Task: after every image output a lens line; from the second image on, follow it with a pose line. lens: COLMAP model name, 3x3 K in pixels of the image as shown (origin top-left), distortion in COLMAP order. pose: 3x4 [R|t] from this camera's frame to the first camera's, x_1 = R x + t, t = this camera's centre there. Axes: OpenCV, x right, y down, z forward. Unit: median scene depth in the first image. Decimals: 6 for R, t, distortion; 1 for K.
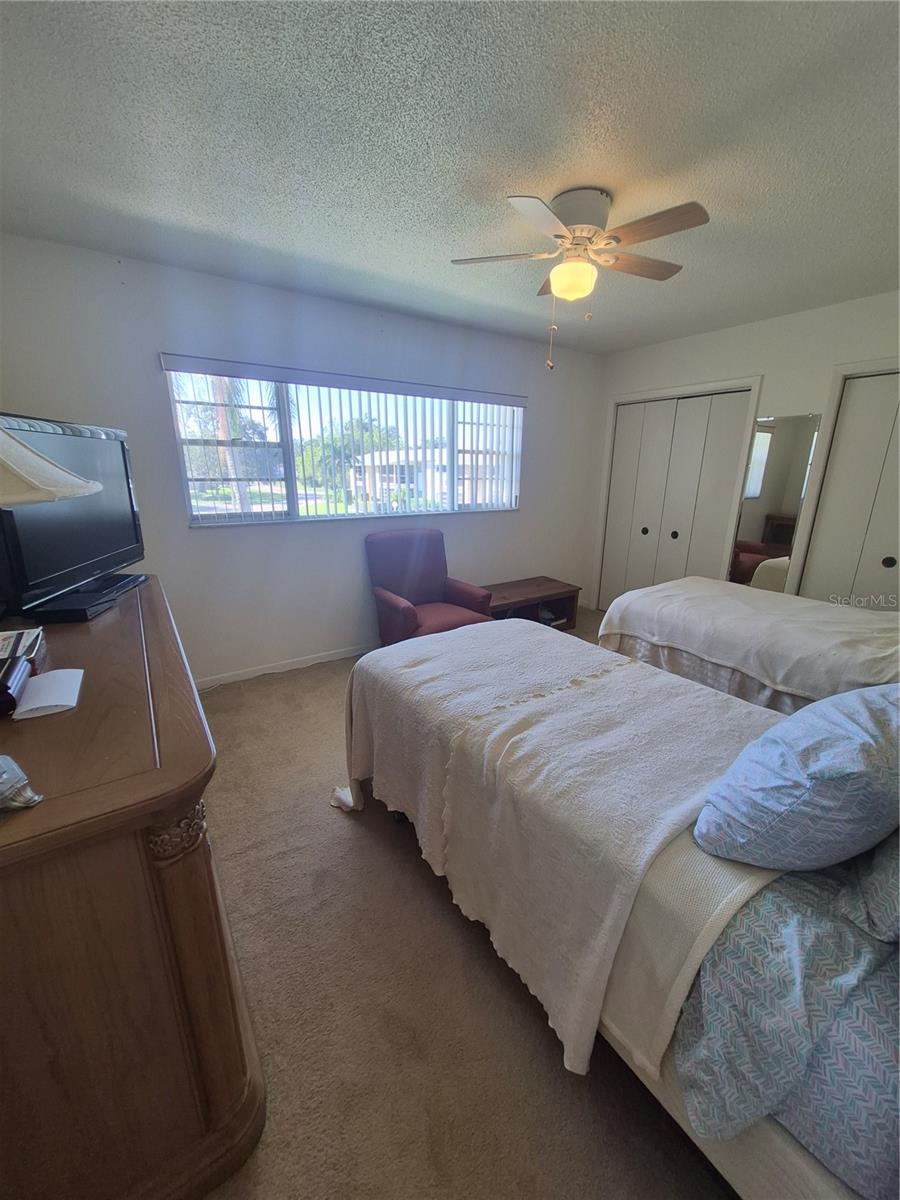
lens RADIAL K [[469.9, 0, 461.0], [0, 469.9, 601.1], [0, 0, 1]] dist [0.003006, -0.002426]
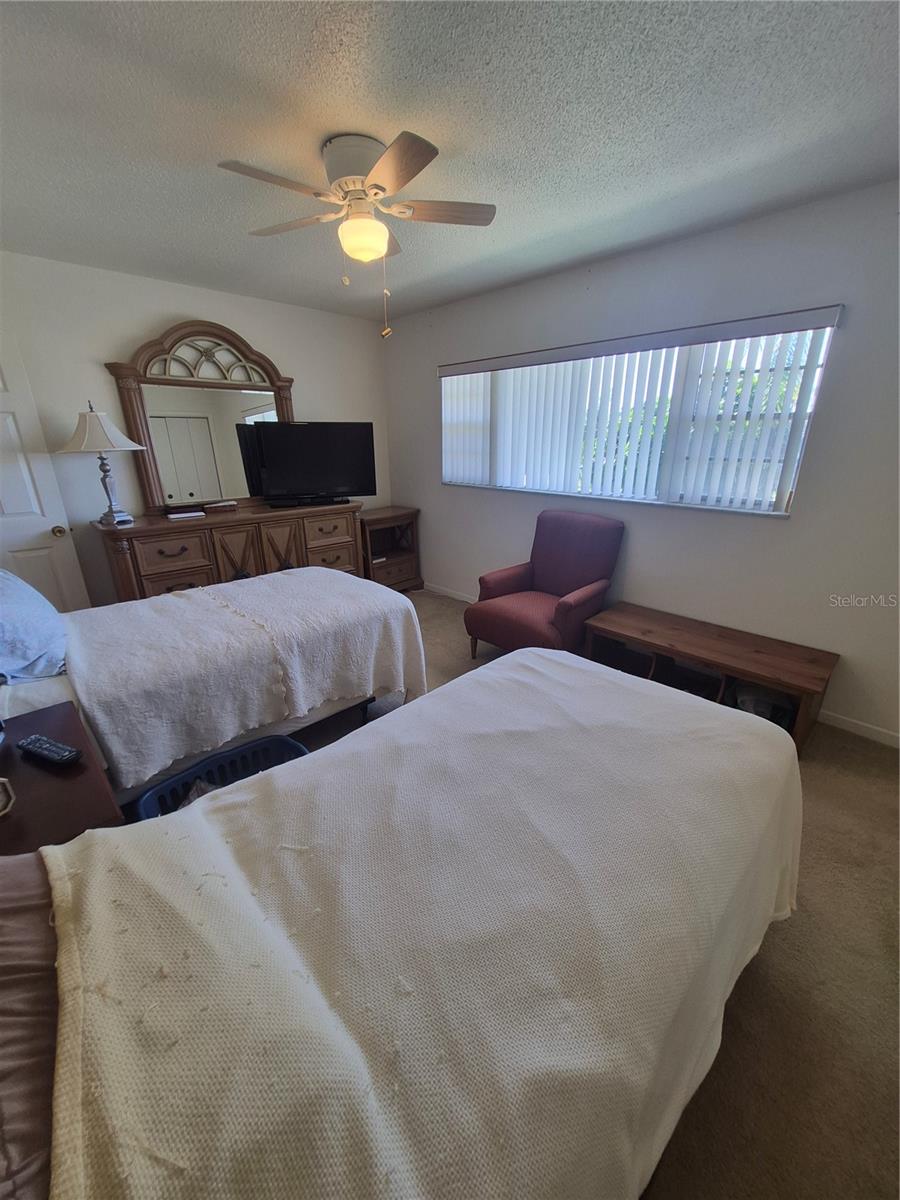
lens RADIAL K [[469.9, 0, 456.7], [0, 469.9, 606.8], [0, 0, 1]] dist [0.003006, -0.002426]
pose [[0.162375, 0.321884, -0.932751, 0.787528], [-0.263863, 0.925035, 0.273288, -0.180203], [0.950795, 0.201744, 0.235136, 0.638398]]
